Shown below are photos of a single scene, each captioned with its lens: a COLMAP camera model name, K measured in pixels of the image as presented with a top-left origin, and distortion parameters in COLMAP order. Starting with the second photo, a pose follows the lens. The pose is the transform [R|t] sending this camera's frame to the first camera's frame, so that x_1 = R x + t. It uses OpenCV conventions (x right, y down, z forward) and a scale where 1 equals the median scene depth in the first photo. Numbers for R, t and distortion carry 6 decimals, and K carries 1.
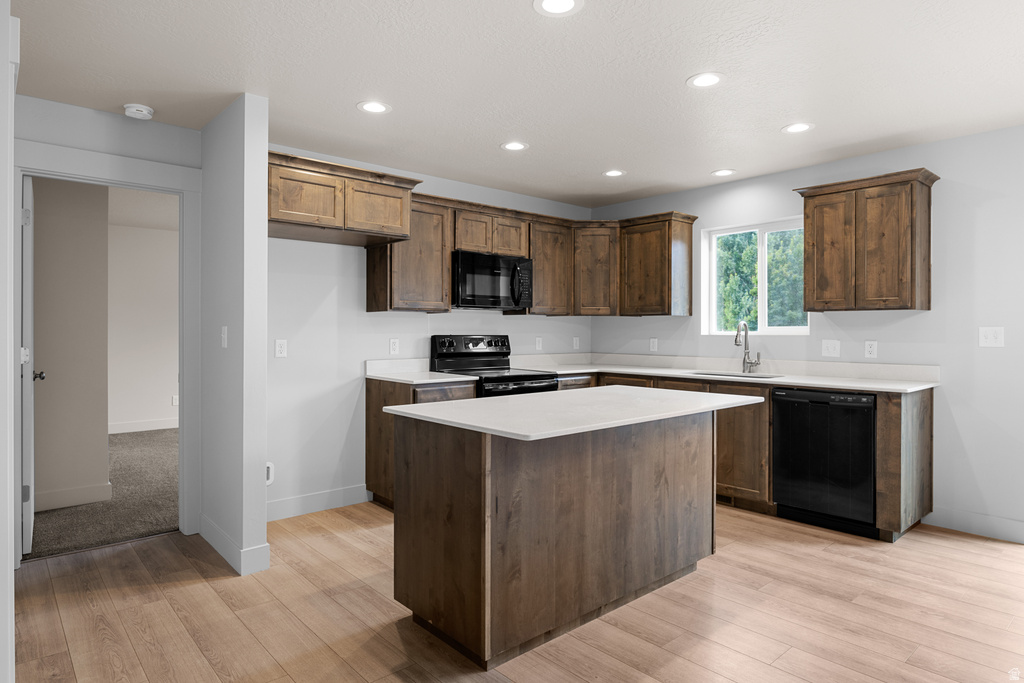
lens RADIAL K [[581.8, 0, 524.0], [0, 581.8, 331.1], [0, 0, 1]] dist [-0.011439, 0.001999]
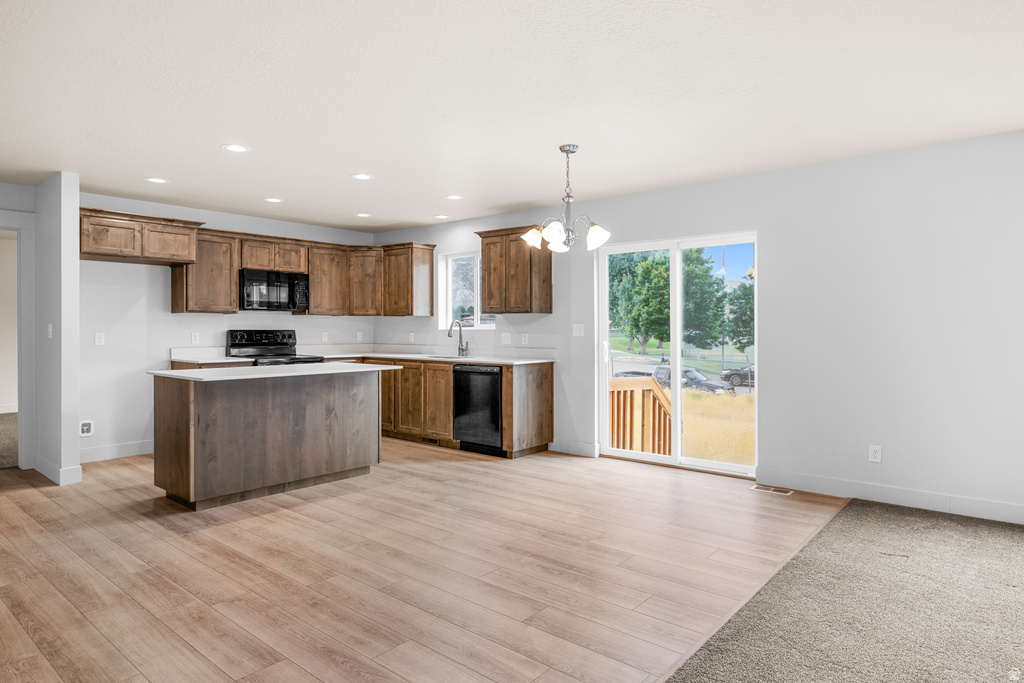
lens RADIAL K [[581.8, 0, 518.1], [0, 581.8, 331.5], [0, 0, 1]] dist [-0.011439, 0.001999]
pose [[0.988710, -0.001773, 0.149829, 0.379258], [0.000908, 0.999983, 0.005841, 0.003915], [-0.149837, -0.005639, 0.988695, -0.545549]]
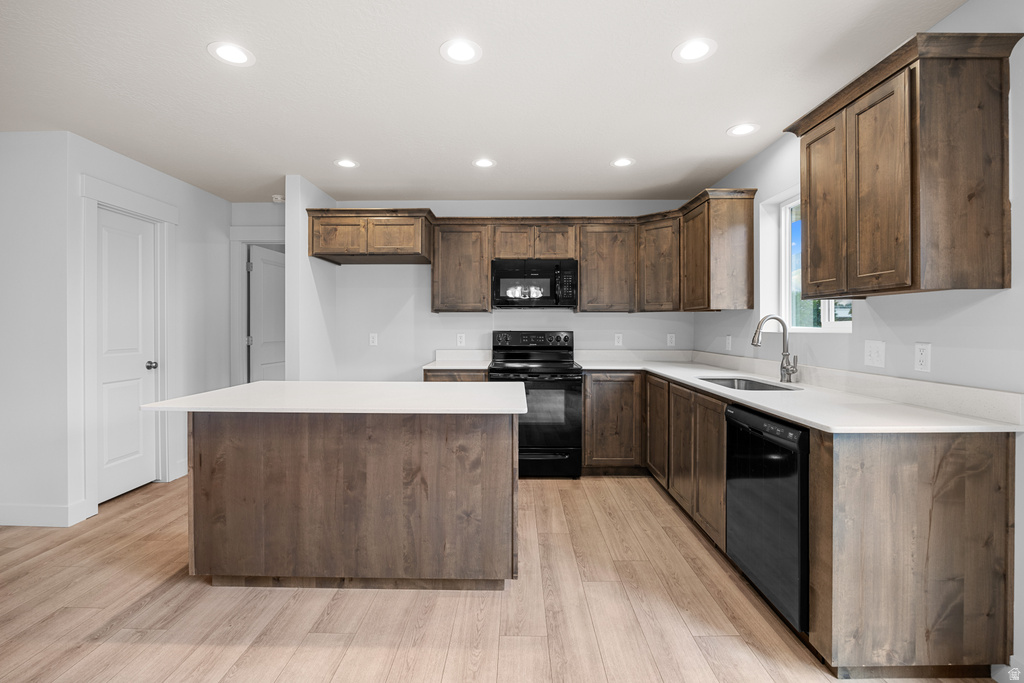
lens RADIAL K [[460.9, 0, 528.6], [0, 460.9, 328.2], [0, 0, 1]] dist [-0.018501, 0.001629]
pose [[0.748250, 0.001036, -0.663416, 0.653079], [-0.000518, 0.999999, 0.000977, 0.000667], [0.663417, -0.000387, 0.748250, 0.398682]]
